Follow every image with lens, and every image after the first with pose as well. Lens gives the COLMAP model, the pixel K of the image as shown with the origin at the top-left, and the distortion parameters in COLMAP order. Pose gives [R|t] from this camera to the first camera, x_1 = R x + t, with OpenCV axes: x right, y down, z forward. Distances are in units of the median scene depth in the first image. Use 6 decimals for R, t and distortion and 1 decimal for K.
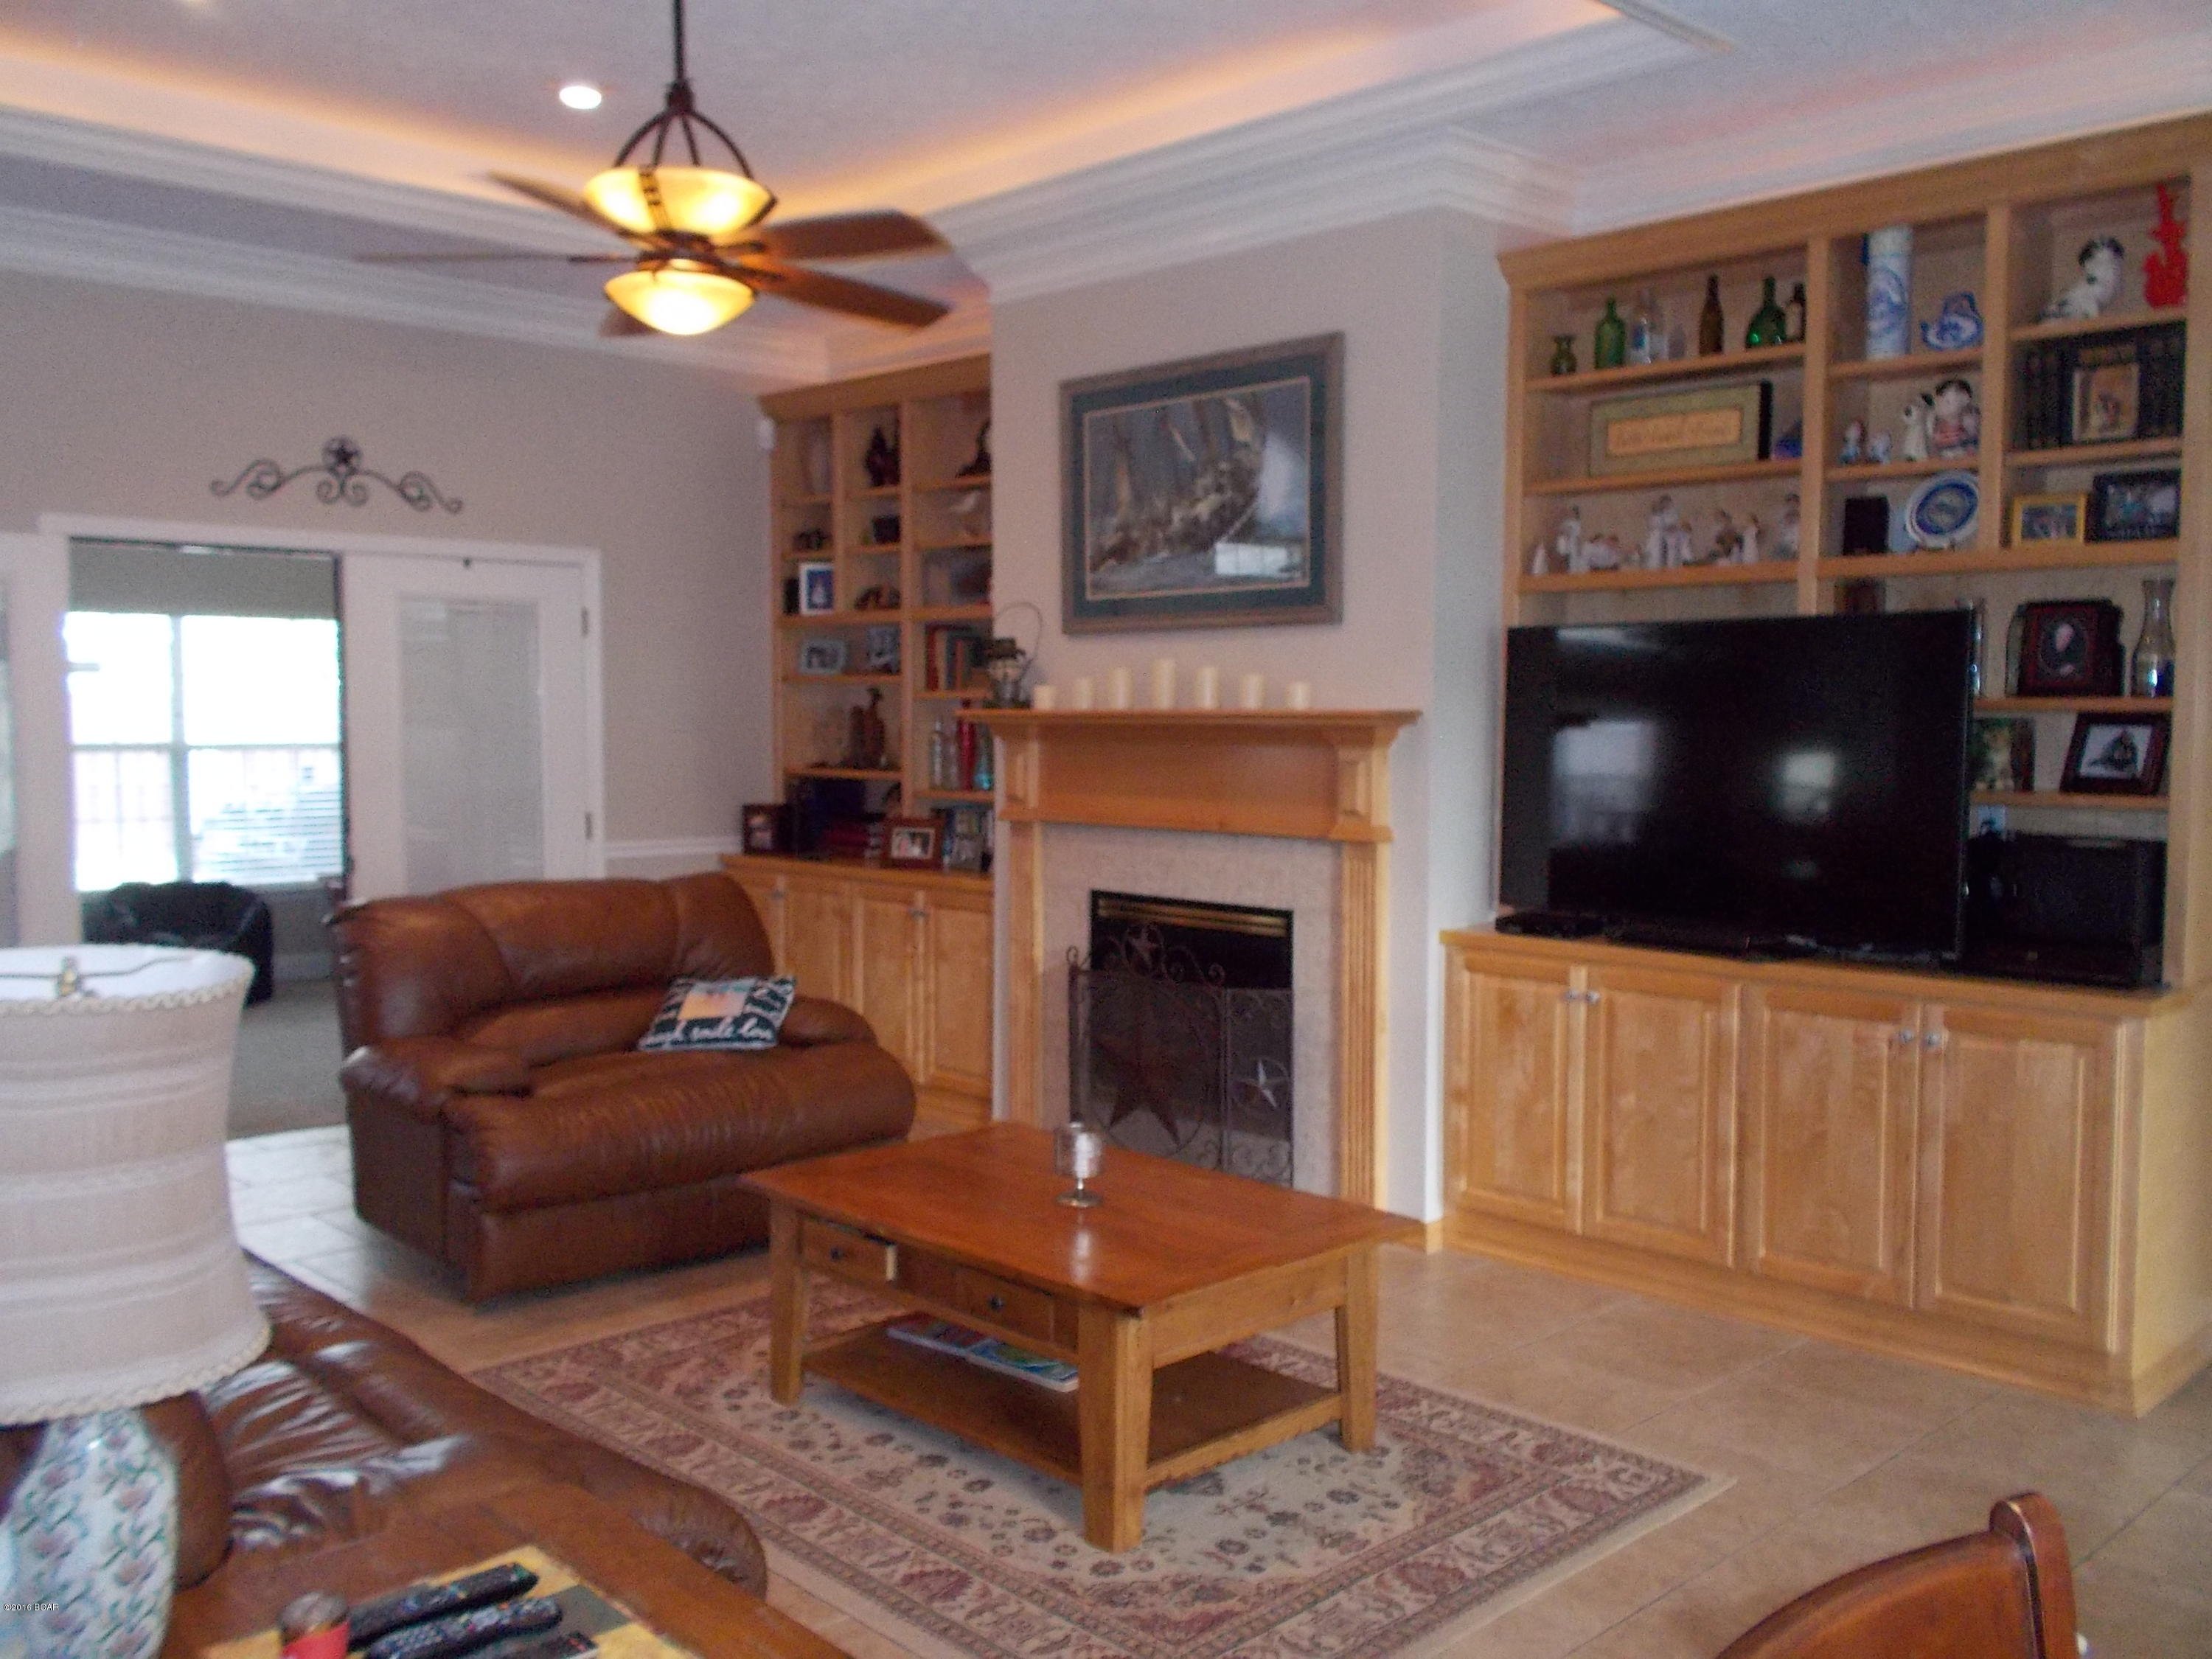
lens RADIAL K [[1946.7, 0, 1140.7], [0, 1946.7, 836.8], [0, 0, 1]] dist [0.054024, -0.005956]
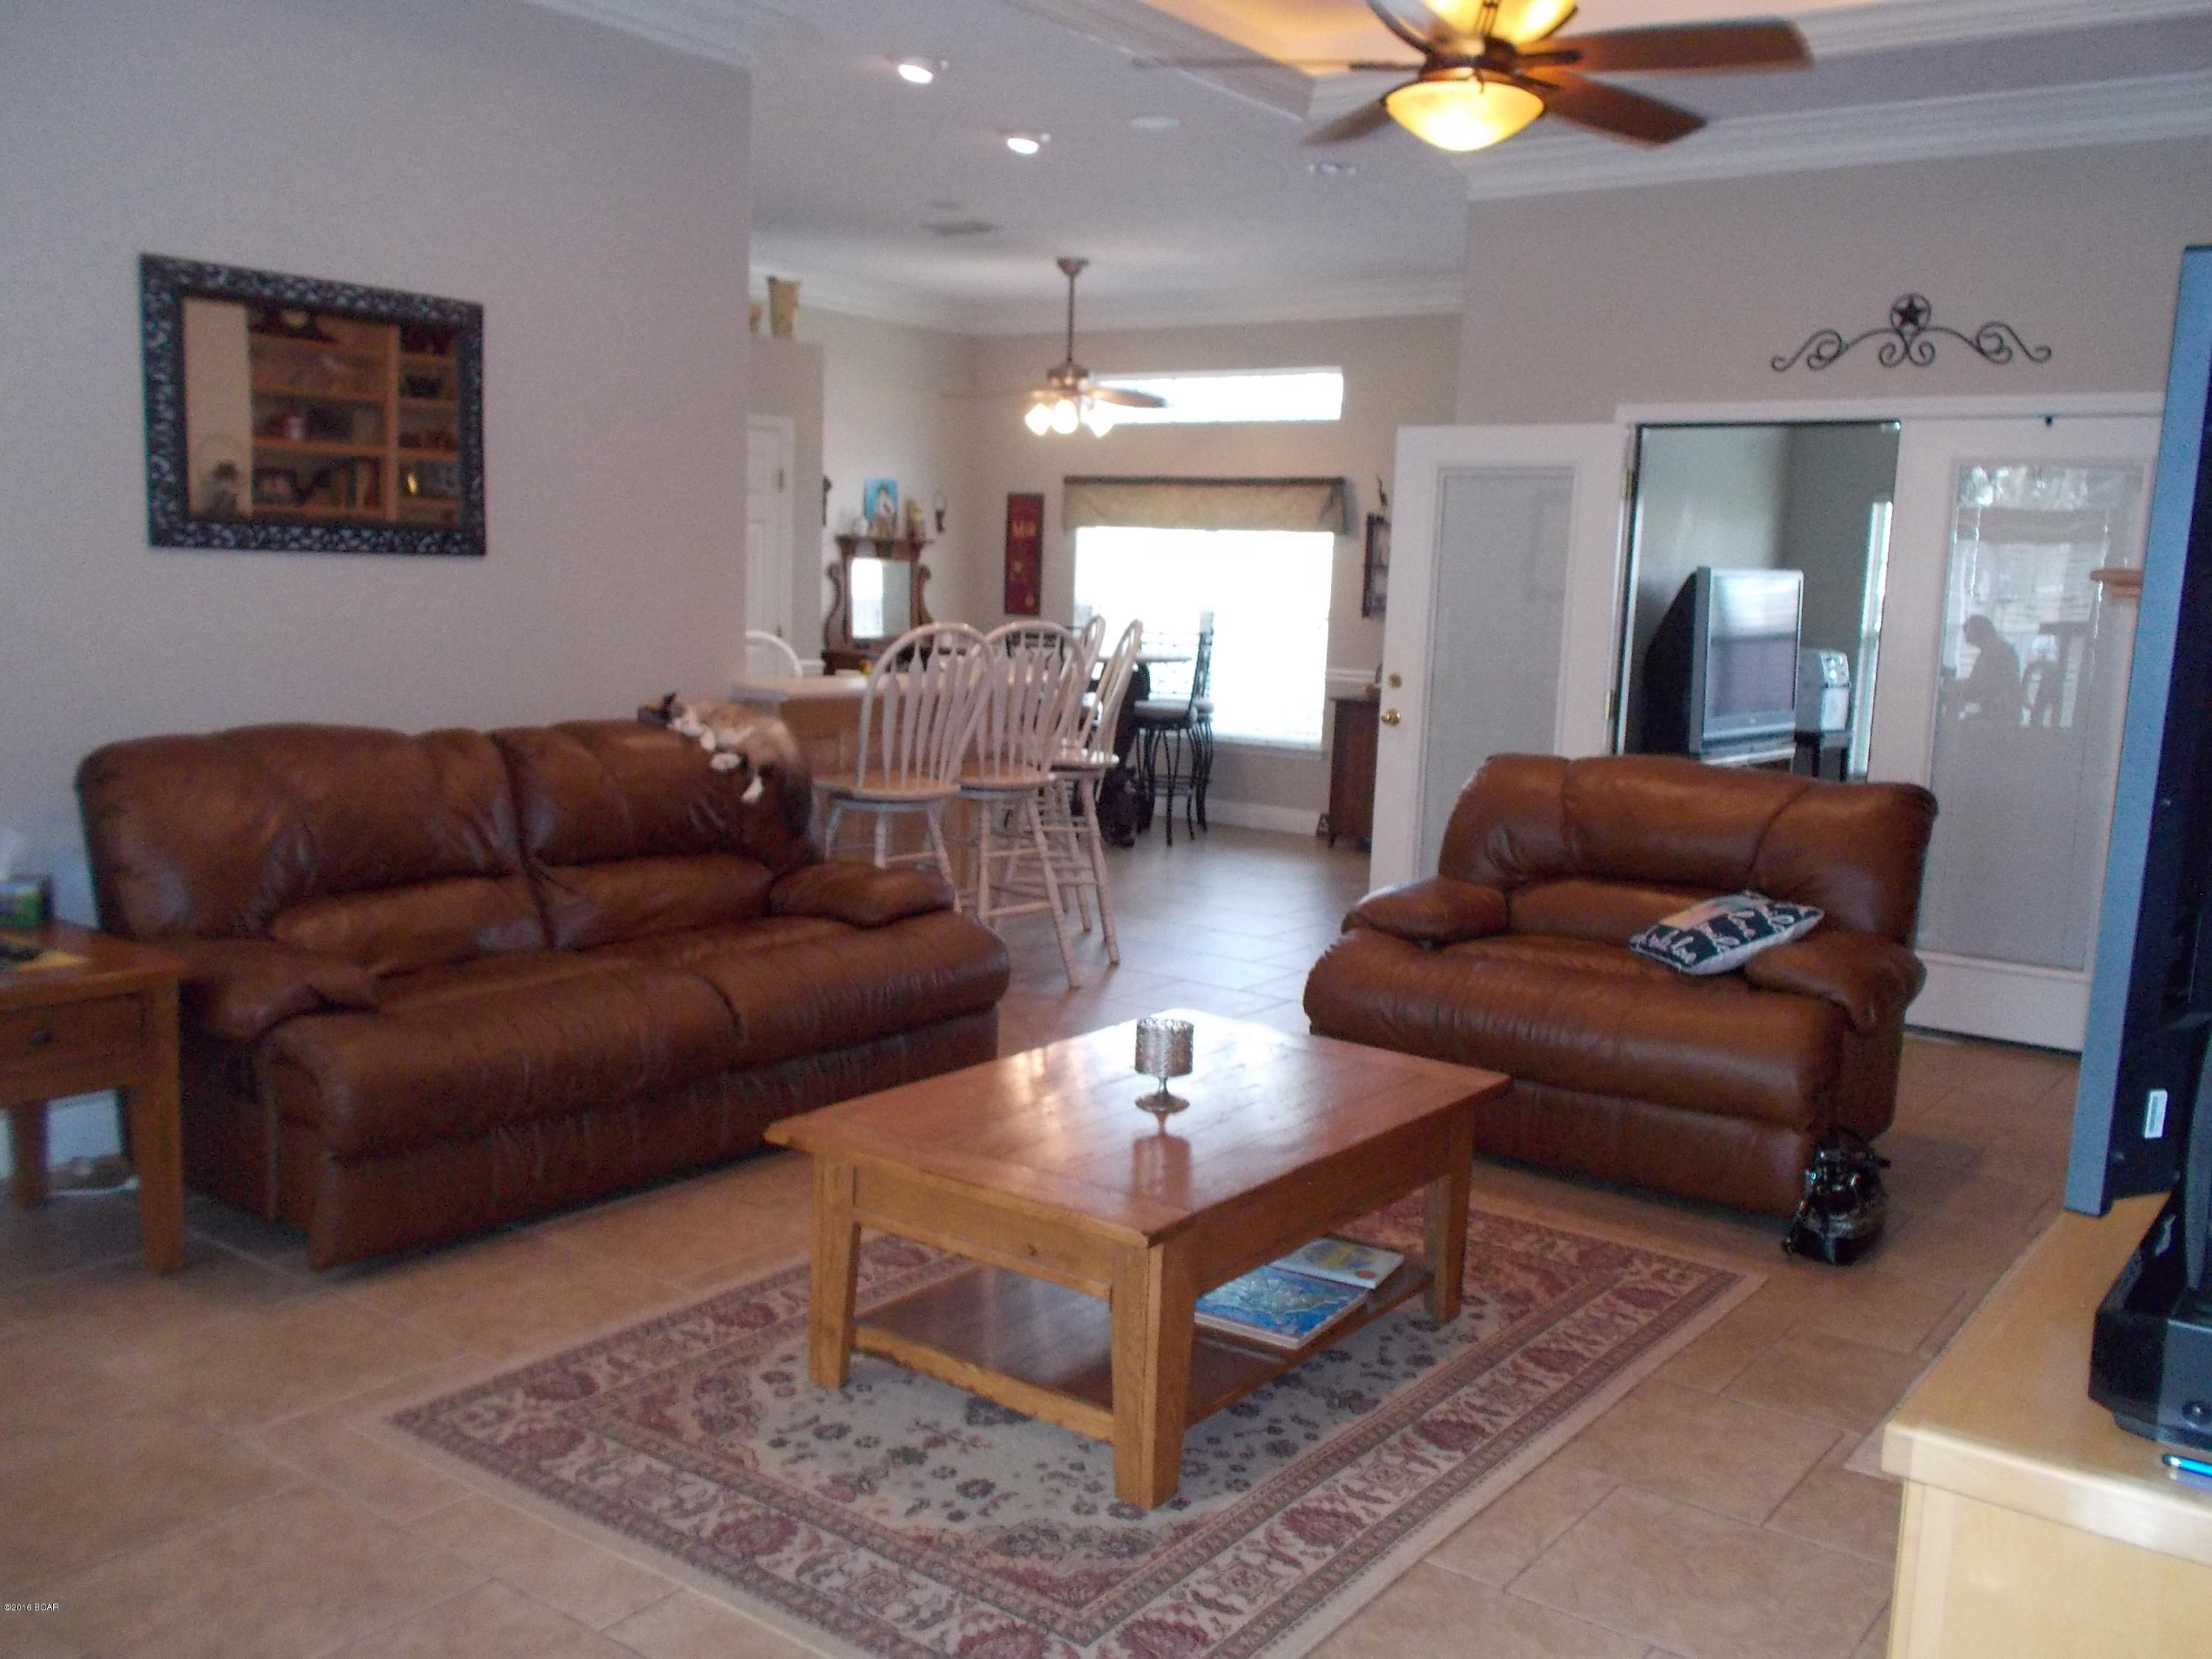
lens RADIAL K [[1946.7, 0, 1140.7], [0, 1946.7, 836.8], [0, 0, 1]] dist [0.054024, -0.005956]
pose [[0.168336, 0.147633, -0.974611, 0.505770], [-0.106190, 0.985683, 0.130969, -0.032478], [0.979993, 0.081447, 0.181603, 0.505399]]
